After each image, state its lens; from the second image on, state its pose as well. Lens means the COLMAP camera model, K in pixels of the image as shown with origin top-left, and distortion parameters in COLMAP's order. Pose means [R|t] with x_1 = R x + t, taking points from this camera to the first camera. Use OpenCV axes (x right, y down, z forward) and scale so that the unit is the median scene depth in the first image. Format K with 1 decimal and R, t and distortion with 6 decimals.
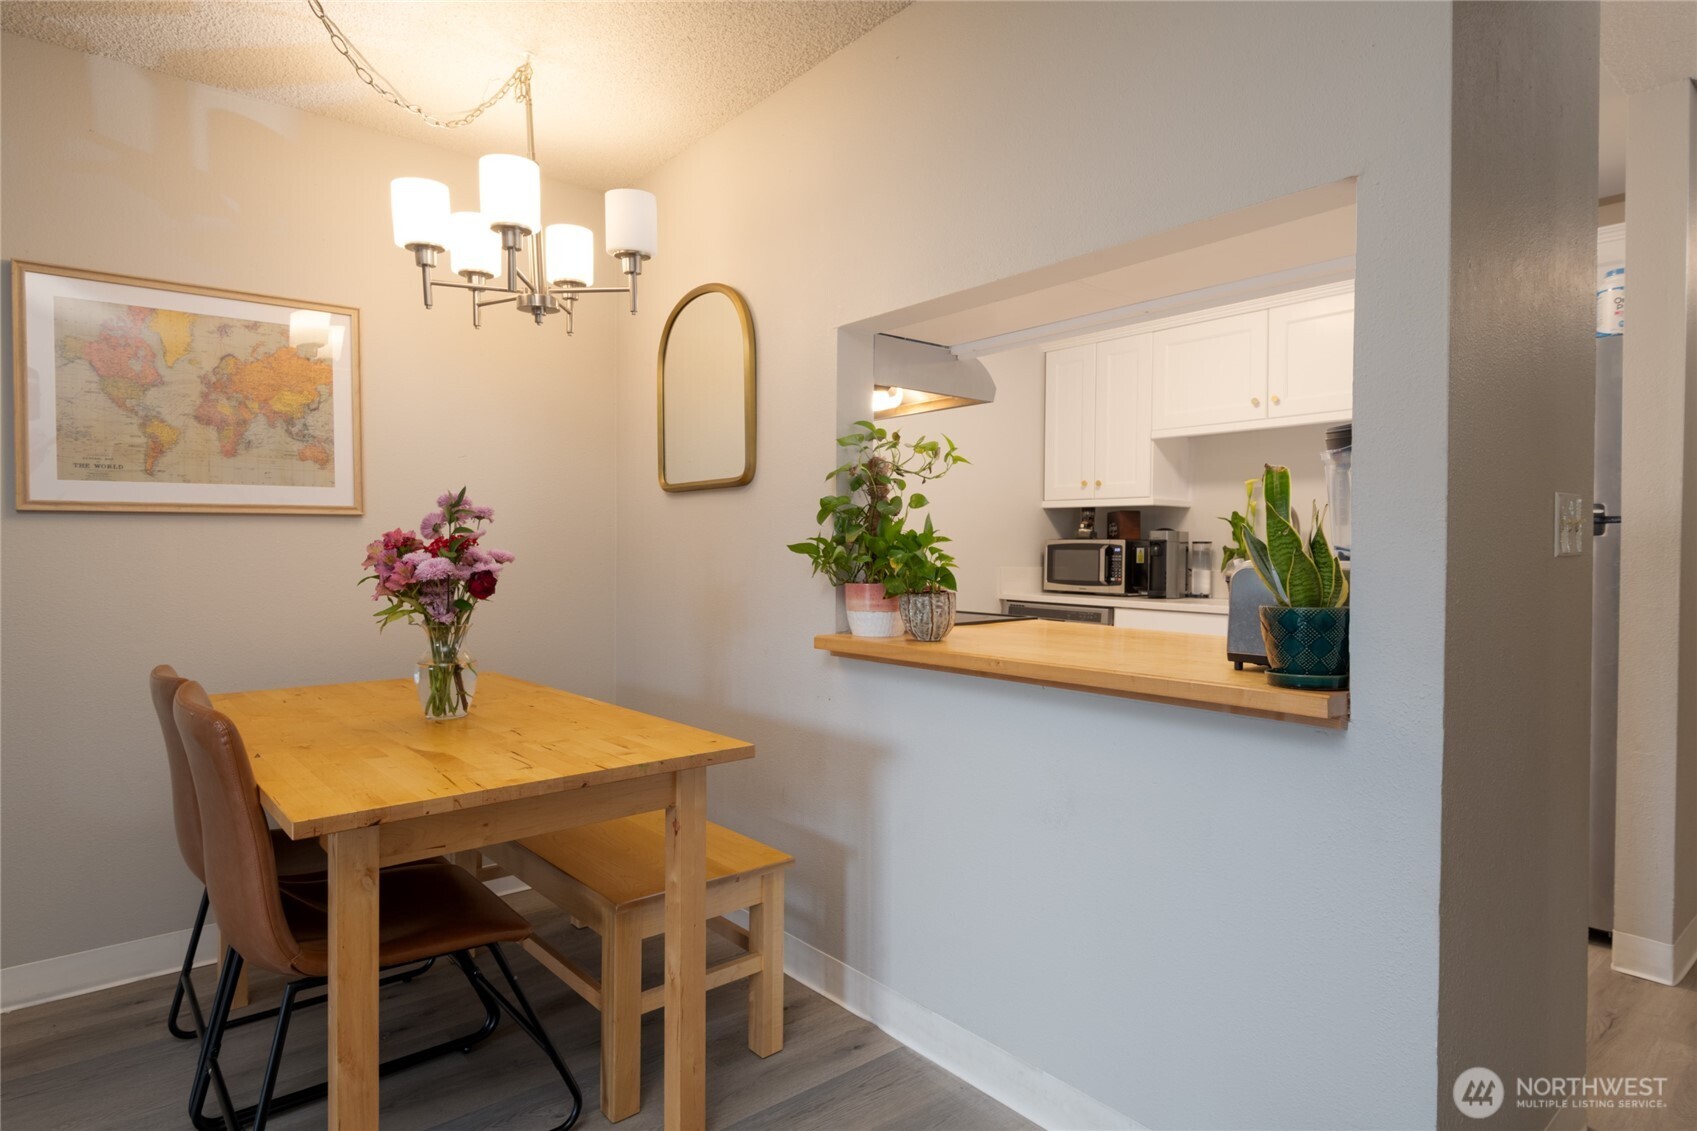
lens RADIAL K [[943.8, 0, 848.4], [0, 943.8, 561.9], [0, 0, 1]] dist [-0.008343, -0.001430]
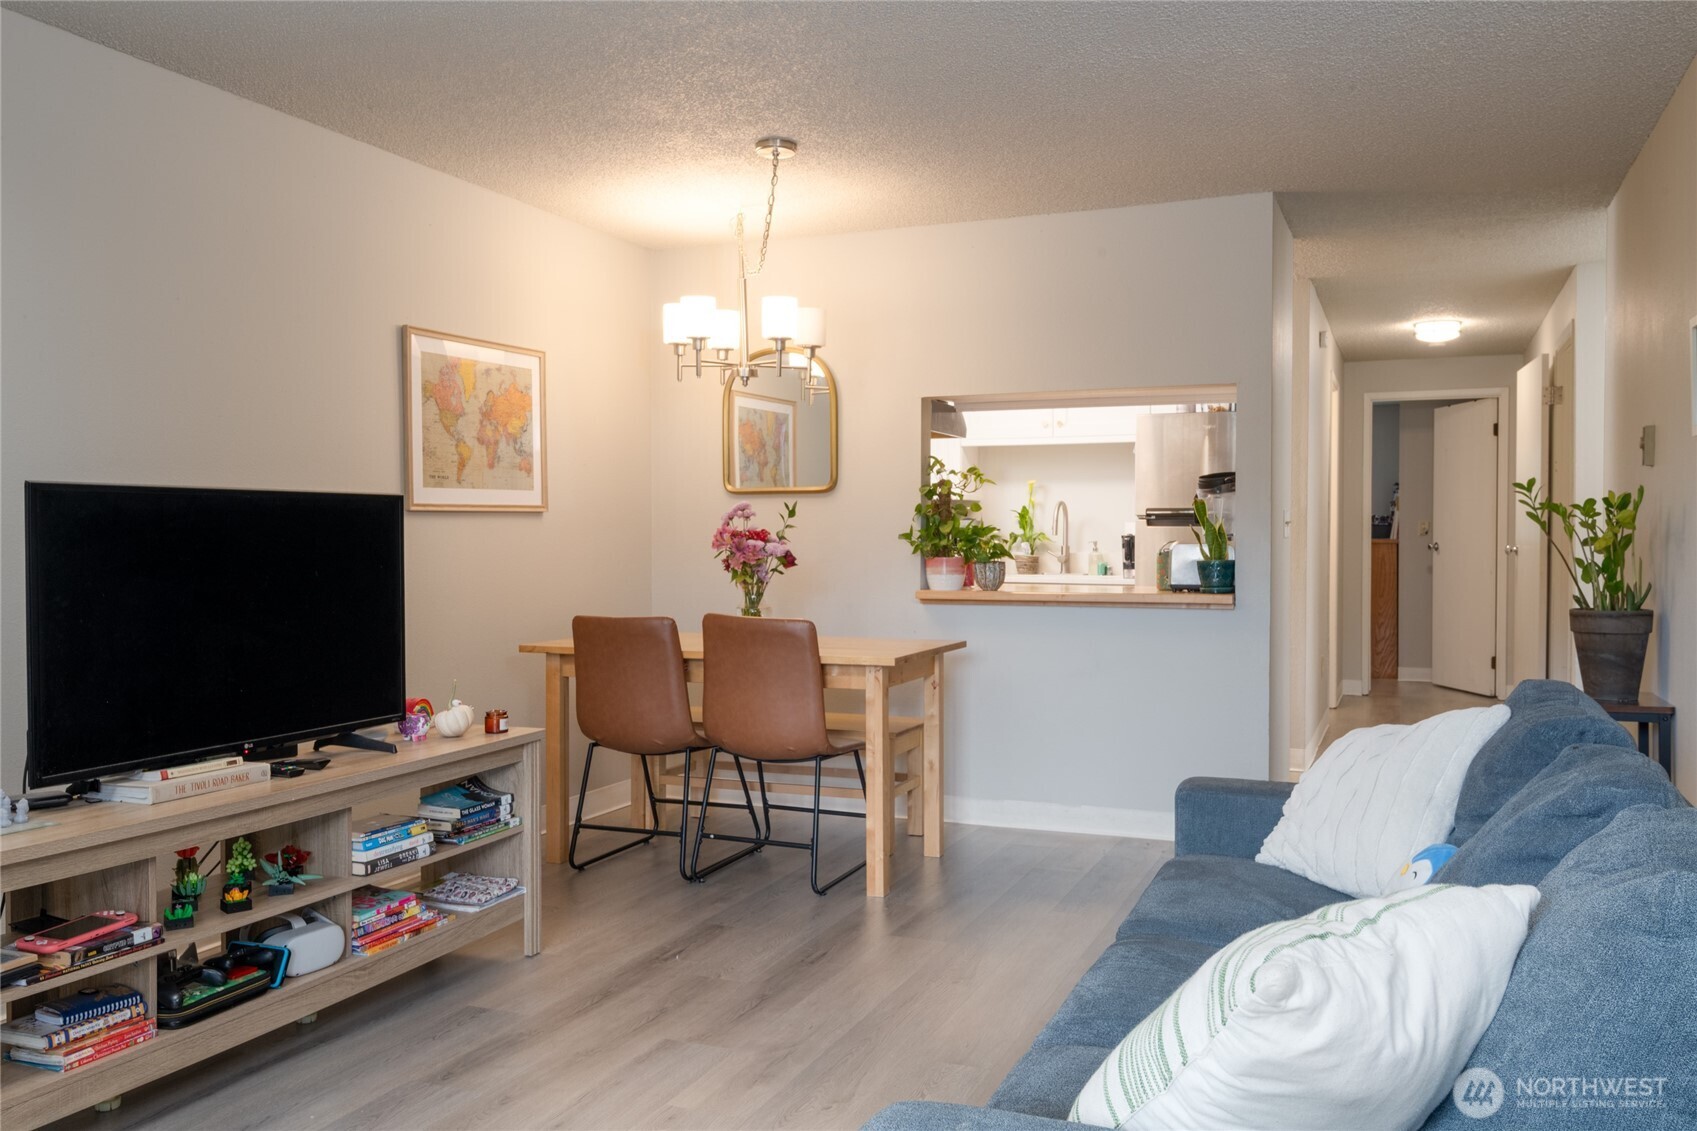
lens RADIAL K [[1410.9, 0, 848.5], [0, 1410.9, 563.6], [0, 0, 1]] dist [0.002901, 0.000531]
pose [[0.887846, -0.013635, 0.459938, -1.153496], [0.010465, 0.999901, 0.009440, 0.008107], [-0.460021, -0.003568, 0.887901, -1.009413]]
